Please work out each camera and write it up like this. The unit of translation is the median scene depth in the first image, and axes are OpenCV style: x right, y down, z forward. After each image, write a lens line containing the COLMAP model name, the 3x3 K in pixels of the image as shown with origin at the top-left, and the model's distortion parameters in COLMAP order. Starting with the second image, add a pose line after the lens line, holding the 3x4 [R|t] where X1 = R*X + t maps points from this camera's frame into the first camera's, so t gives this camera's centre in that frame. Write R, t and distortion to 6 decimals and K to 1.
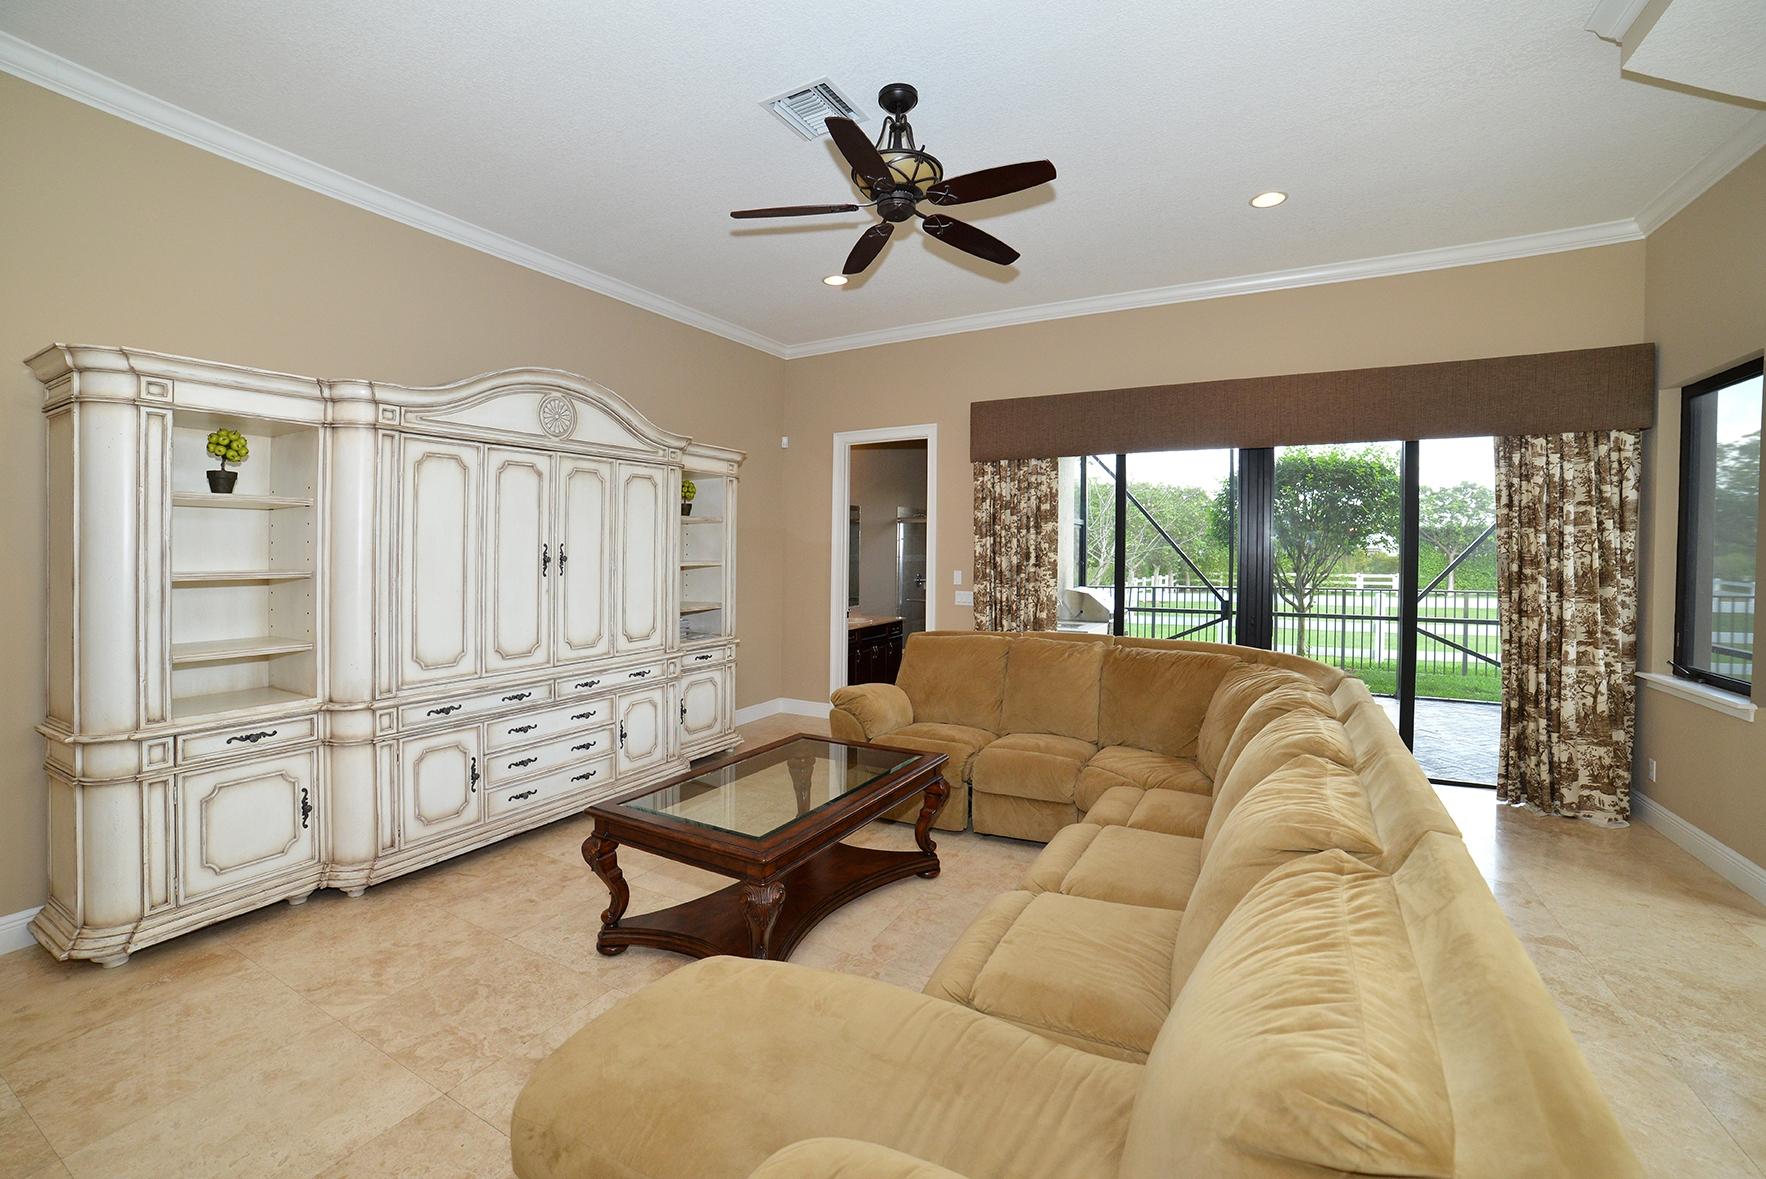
lens RADIAL K [[736.2, 0, 875.0], [0, 736.2, 571.5], [0, 0, 1]] dist [-0.078886, 0.025853]
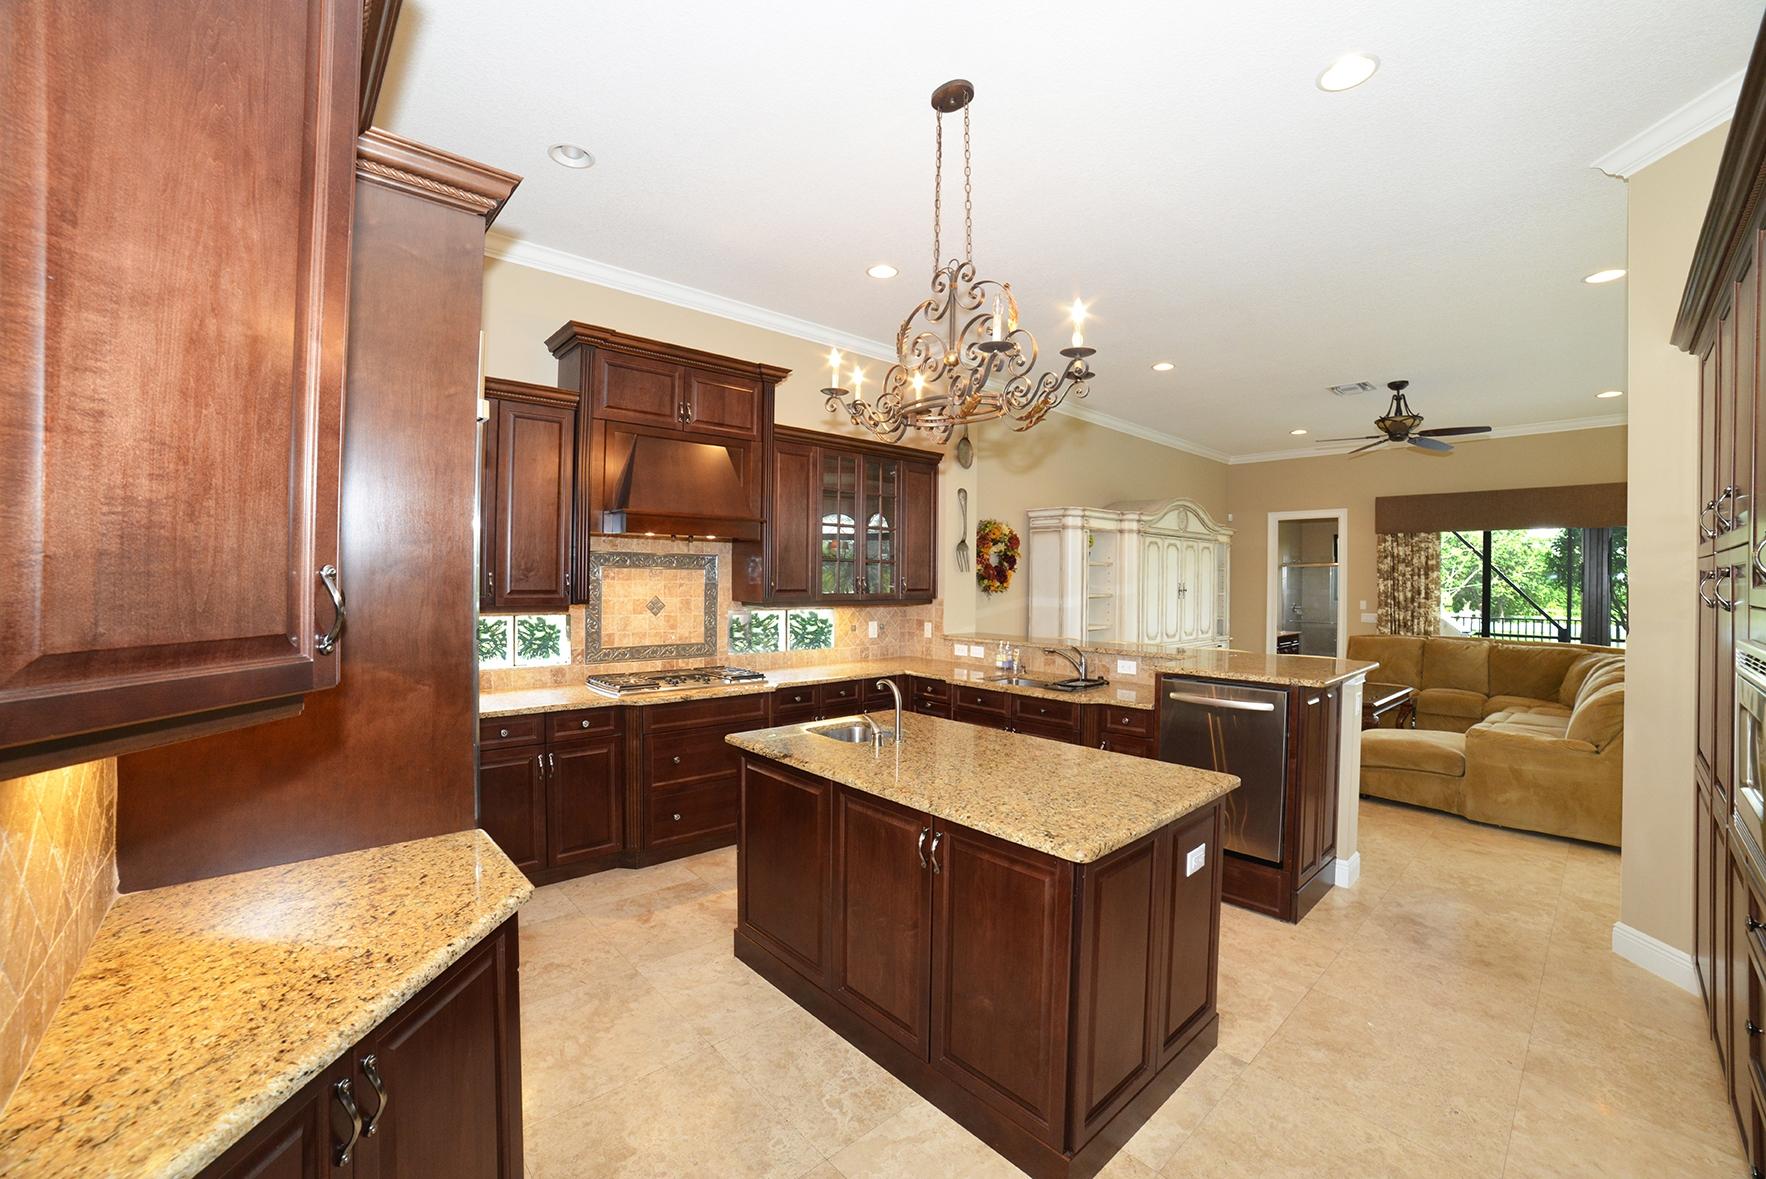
lens RADIAL K [[736.2, 0, 875.0], [0, 736.2, 571.5], [0, 0, 1]] dist [-0.078886, 0.025853]
pose [[0.950724, 0.008305, -0.309928, -0.622039], [-0.022075, 0.998917, -0.040947, 0.032905], [0.309252, 0.045771, 0.949878, -1.197086]]
